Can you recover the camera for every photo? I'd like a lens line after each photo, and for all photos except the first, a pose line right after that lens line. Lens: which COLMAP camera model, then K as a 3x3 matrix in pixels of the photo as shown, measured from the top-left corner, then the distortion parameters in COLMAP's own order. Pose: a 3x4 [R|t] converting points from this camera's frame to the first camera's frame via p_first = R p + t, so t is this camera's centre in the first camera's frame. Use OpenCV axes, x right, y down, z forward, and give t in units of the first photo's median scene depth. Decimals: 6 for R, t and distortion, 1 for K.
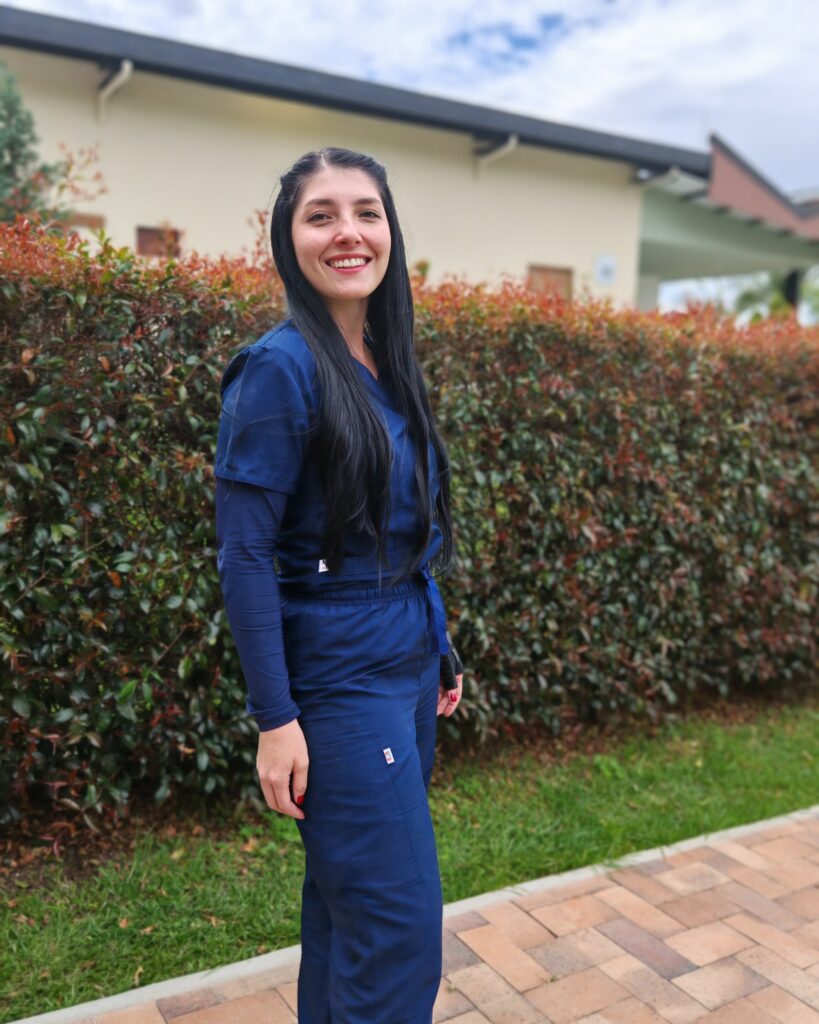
lens RADIAL K [[910.9, 0, 407.0], [0, 910.9, 480.4], [0, 0, 1]] dist [0.083762, -0.086552]
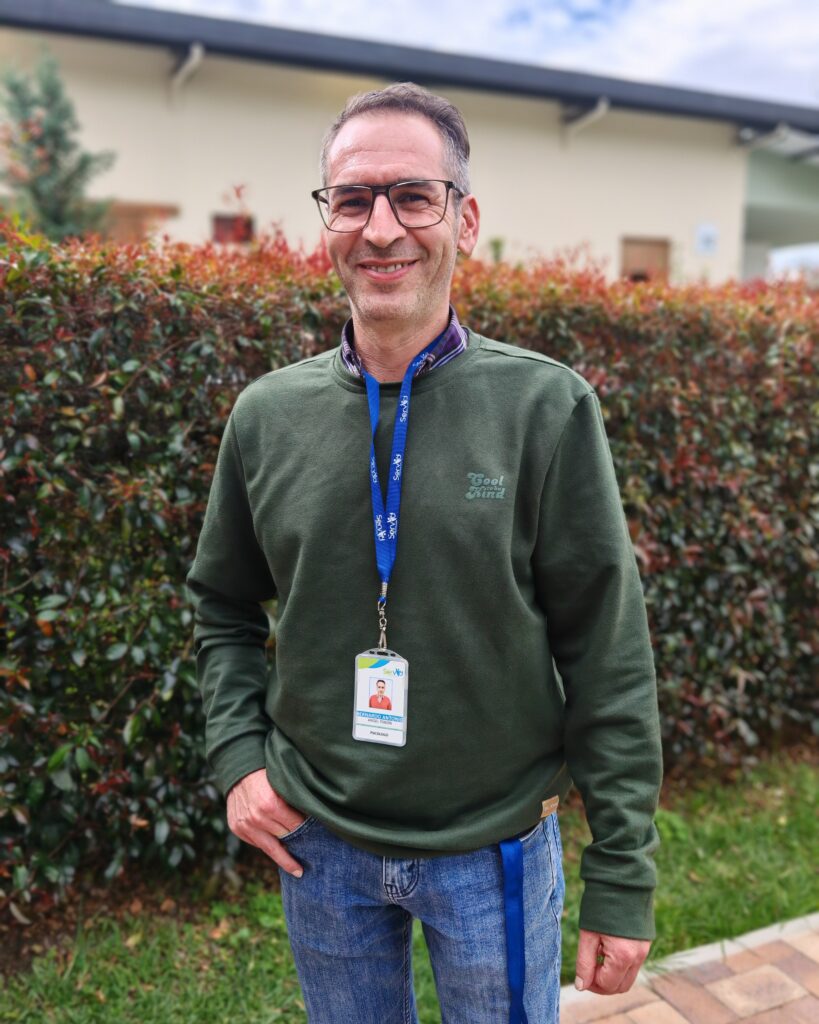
lens RADIAL K [[910.9, 0, 407.0], [0, 910.9, 480.4], [0, 0, 1]] dist [0.083762, -0.086552]
pose [[0.993458, -0.011158, -0.113655, 0.079547], [0.013436, 0.999724, 0.019293, -0.027293], [0.113408, -0.020693, 0.993333, 0.132136]]
